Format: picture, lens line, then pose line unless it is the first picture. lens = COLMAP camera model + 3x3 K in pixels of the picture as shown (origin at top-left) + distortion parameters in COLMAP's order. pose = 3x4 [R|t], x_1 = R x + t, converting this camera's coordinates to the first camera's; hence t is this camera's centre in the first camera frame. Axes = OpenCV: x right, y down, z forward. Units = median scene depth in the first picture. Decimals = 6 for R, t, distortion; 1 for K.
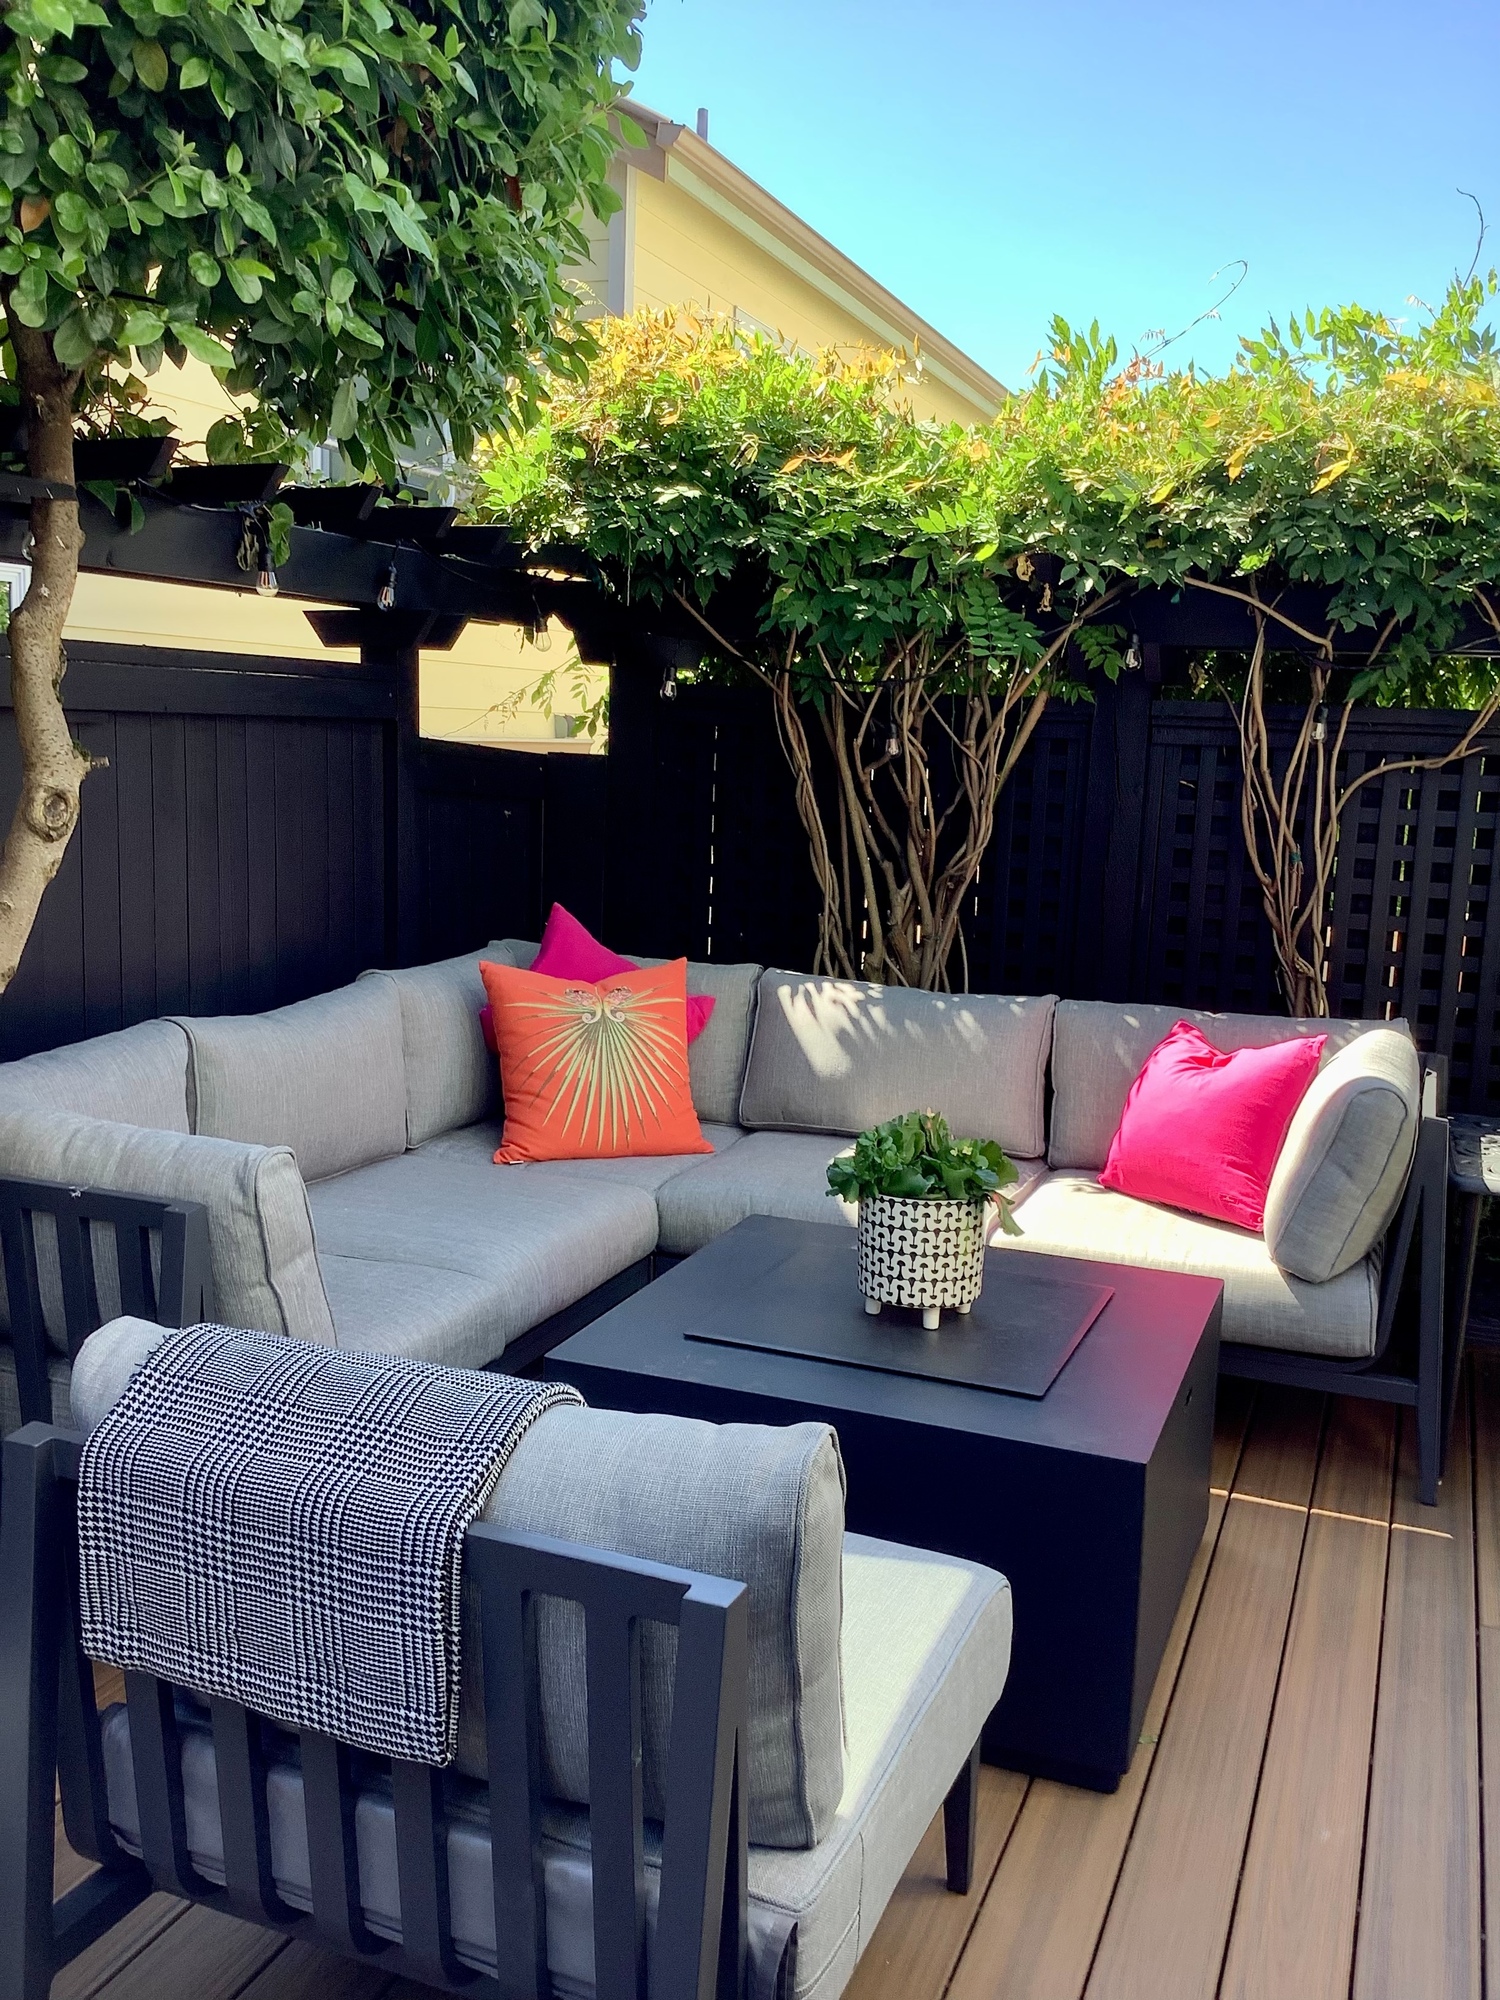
lens RADIAL K [[1844.0, 0, 751.1], [0, 1844.0, 1004.3], [0, 0, 1]] dist [-0.000844, 0.000000]
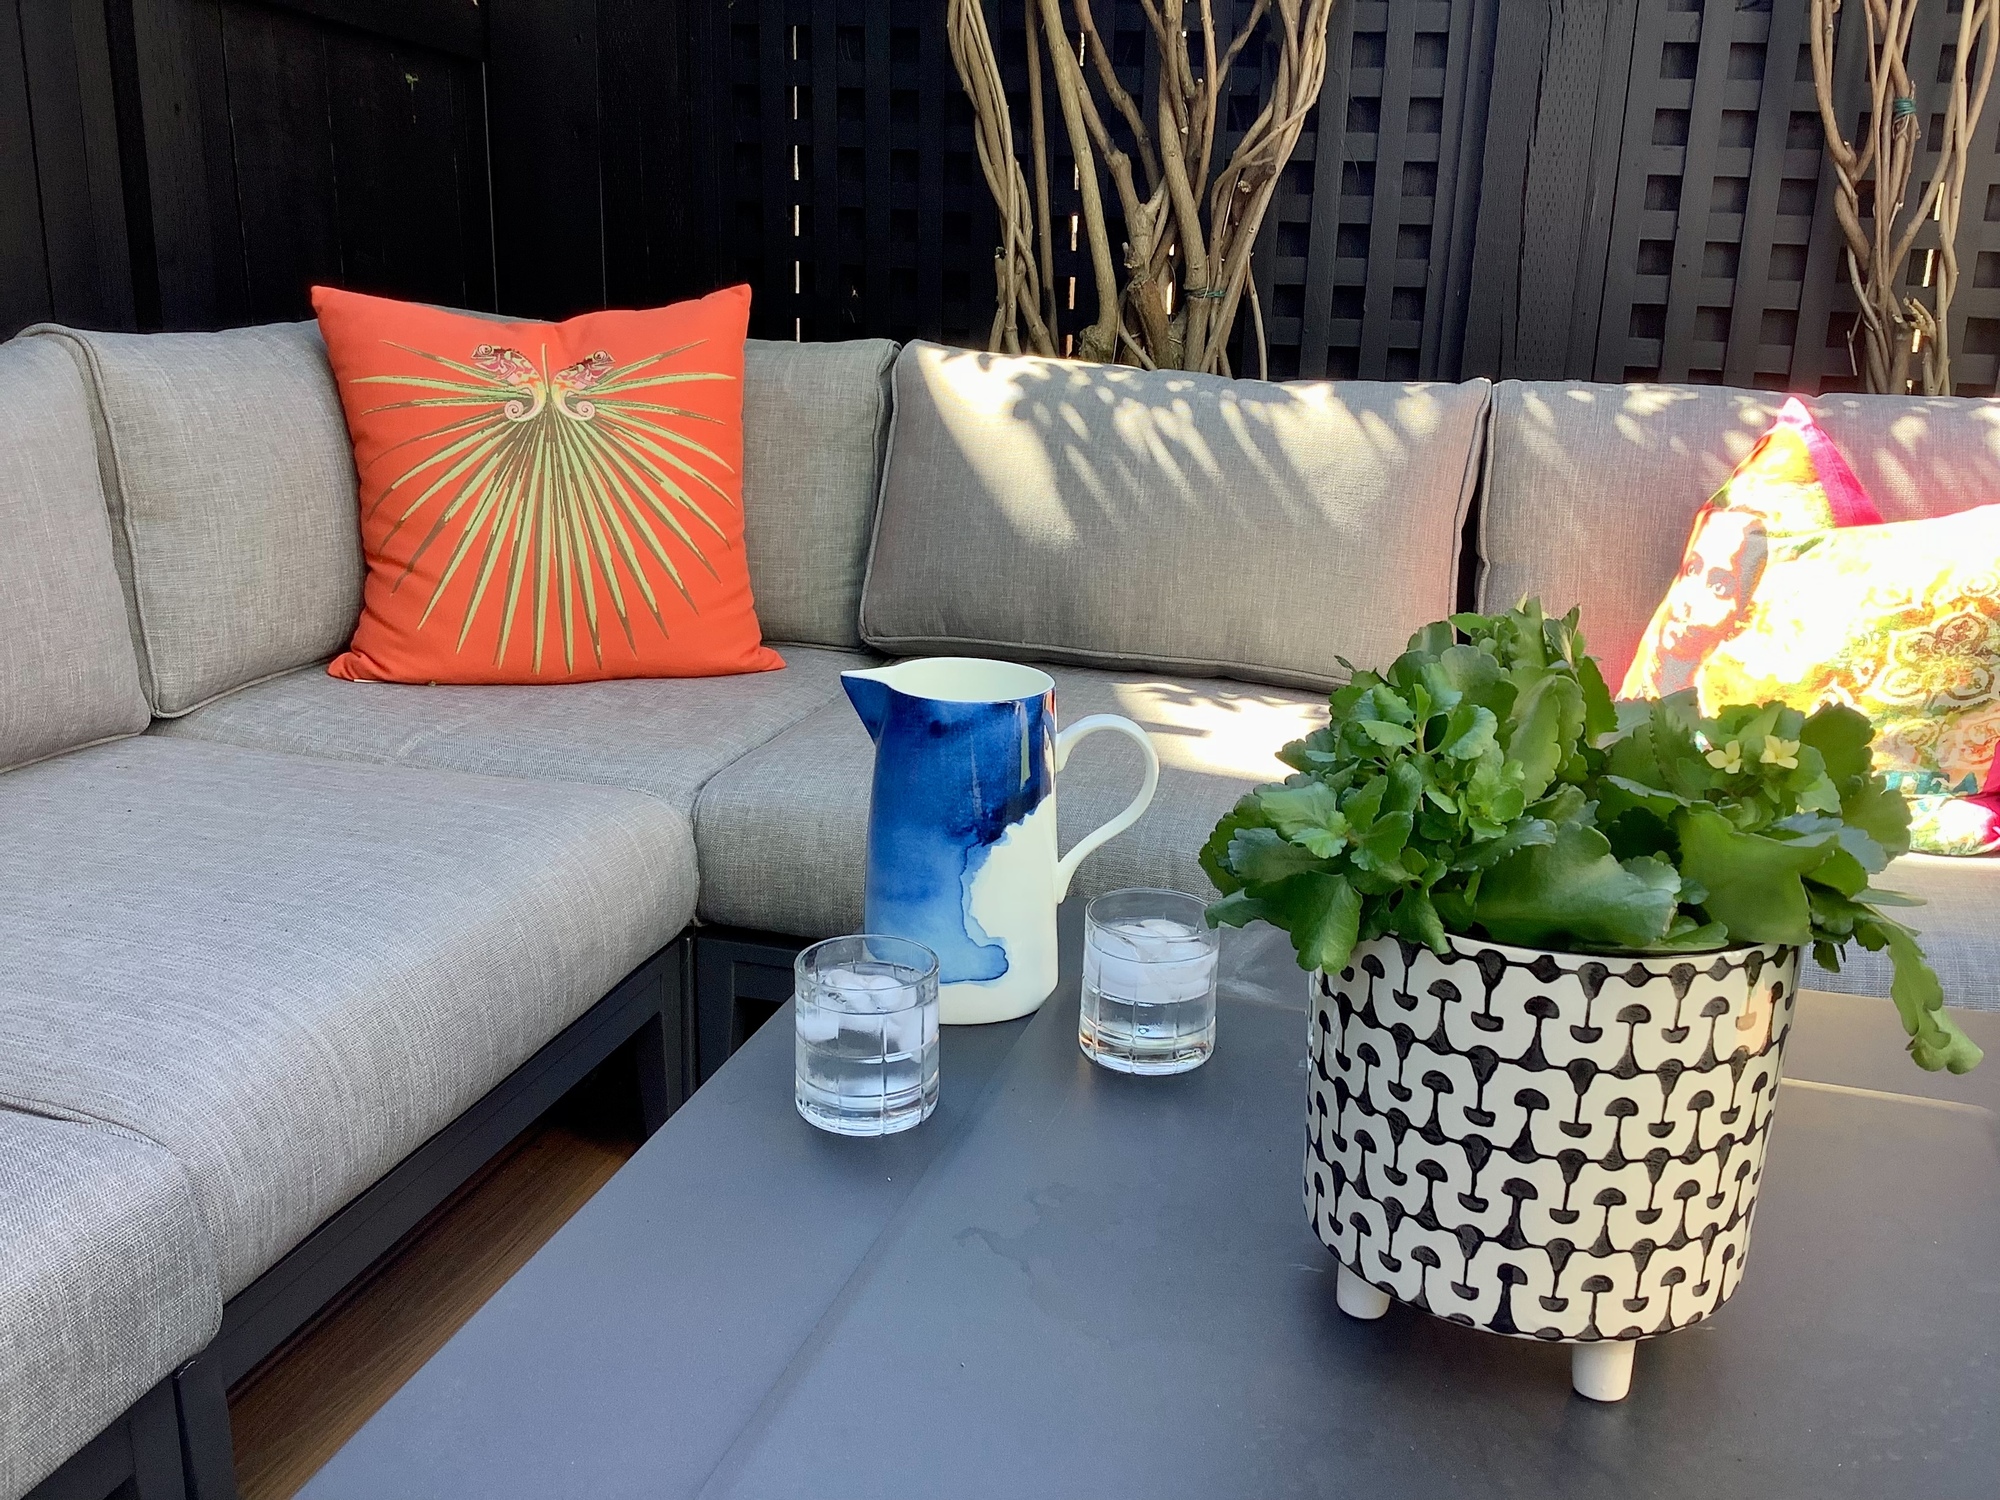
lens RADIAL K [[1844.0, 0, 994.7], [0, 1844.0, 759.2], [0, 0, 1]] dist [-0.000844, 0.000000]
pose [[0.997242, -0.033206, 0.066381, -0.006936], [0.023959, 0.990482, 0.135540, 0.036980], [-0.070250, -0.133576, 0.988546, 0.648695]]
